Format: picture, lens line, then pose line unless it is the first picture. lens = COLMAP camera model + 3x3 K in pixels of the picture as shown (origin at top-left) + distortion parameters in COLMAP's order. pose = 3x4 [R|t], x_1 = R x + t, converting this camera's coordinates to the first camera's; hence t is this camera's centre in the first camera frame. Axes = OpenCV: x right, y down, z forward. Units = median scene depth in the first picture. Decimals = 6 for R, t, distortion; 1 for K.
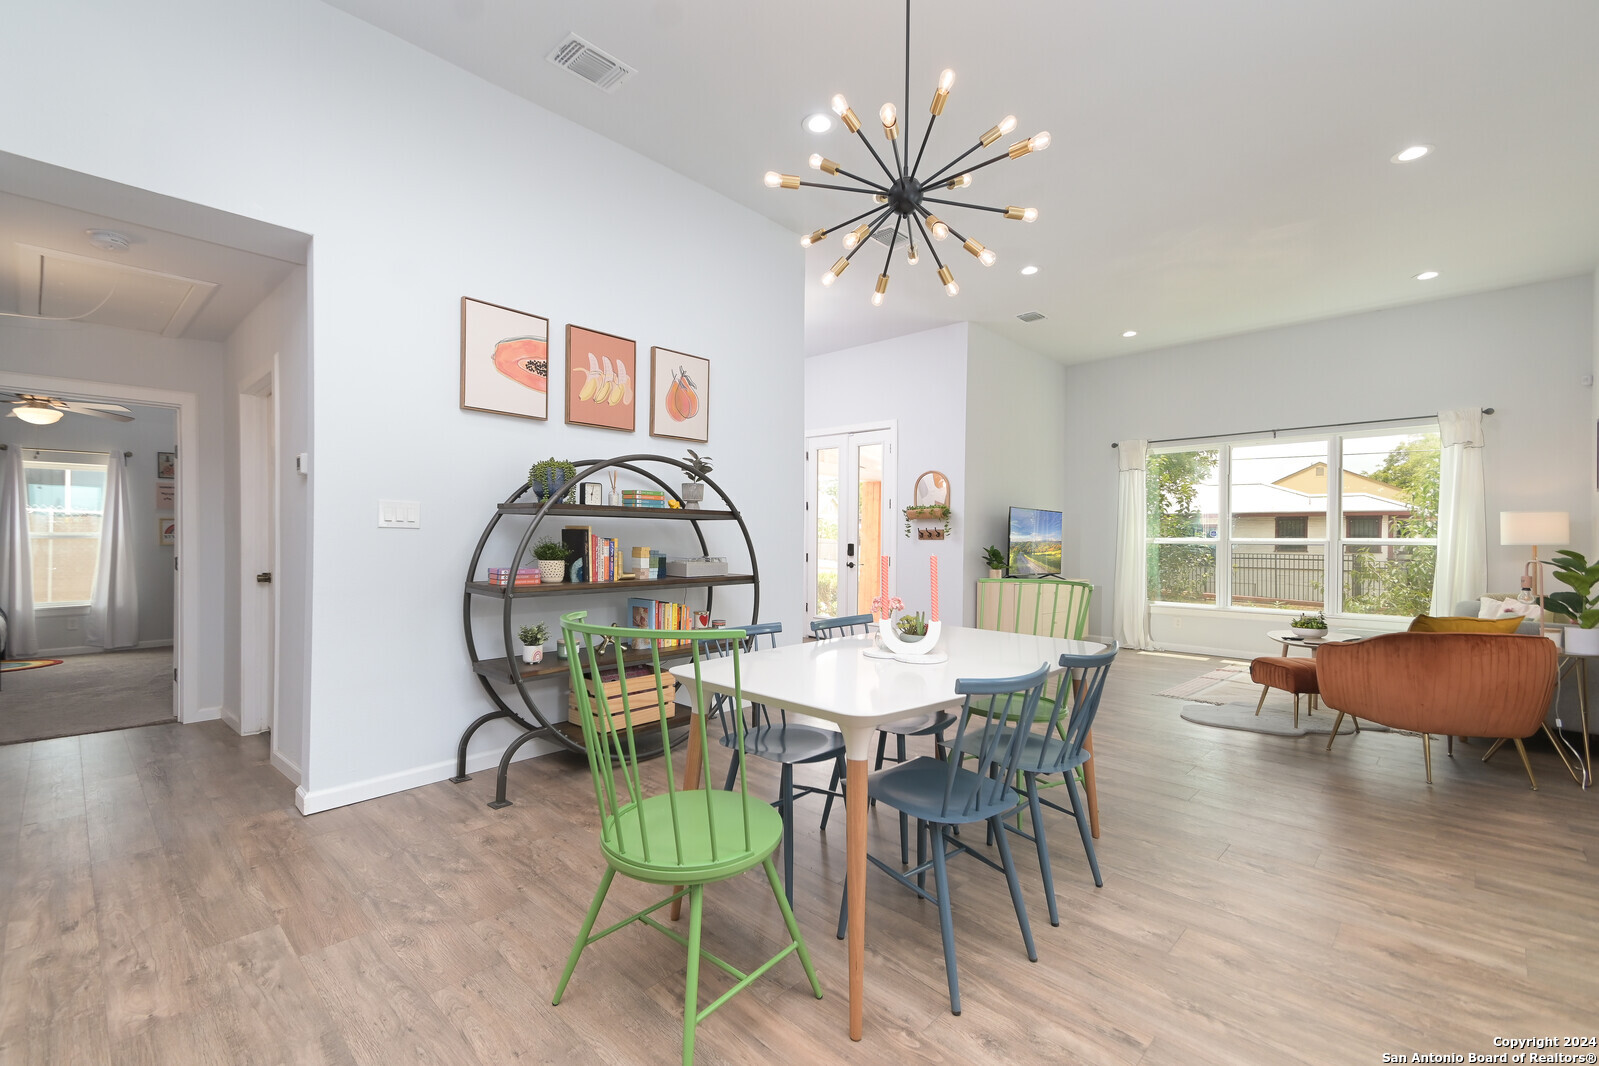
lens RADIAL K [[688.5, 0, 769.0], [0, 688.5, 536.8], [0, 0, 1]] dist [0.057223, -0.023867]
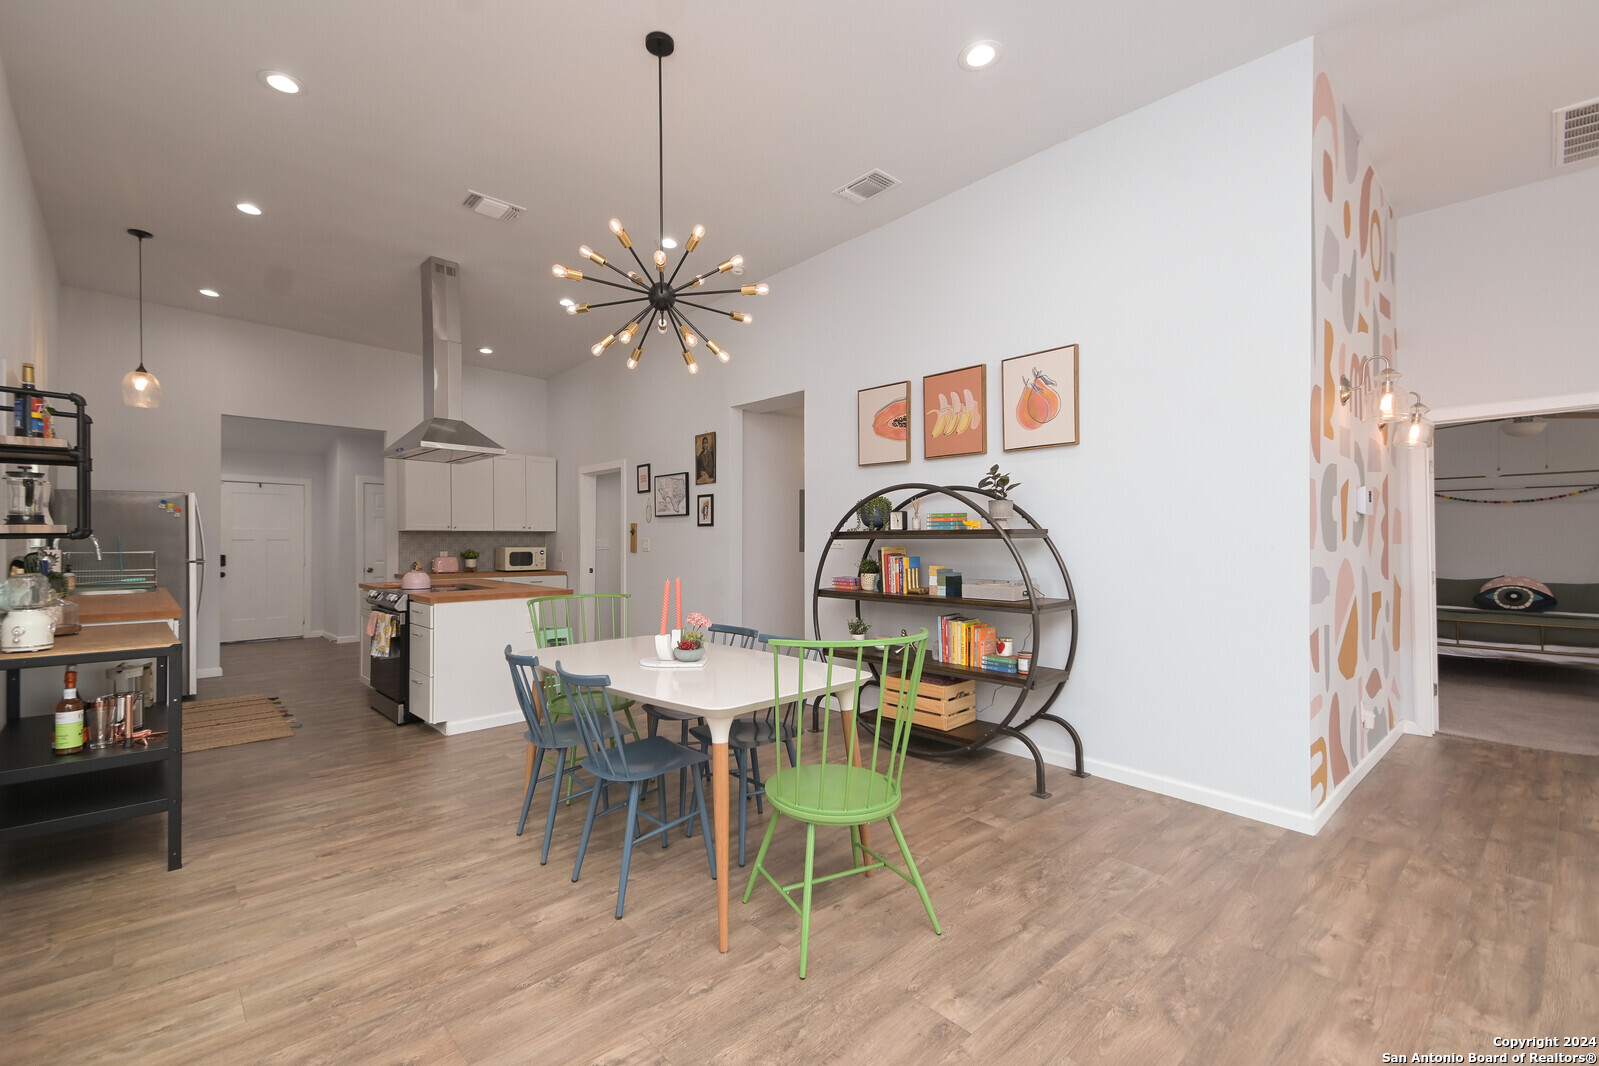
lens RADIAL K [[688.5, 0, 769.0], [0, 688.5, 536.8], [0, 0, 1]] dist [0.057223, -0.023867]
pose [[-0.064208, -0.006481, -0.997915, 0.963333], [0.008235, 0.999941, -0.007024, -0.026213], [0.997903, -0.008669, -0.064151, 0.849071]]
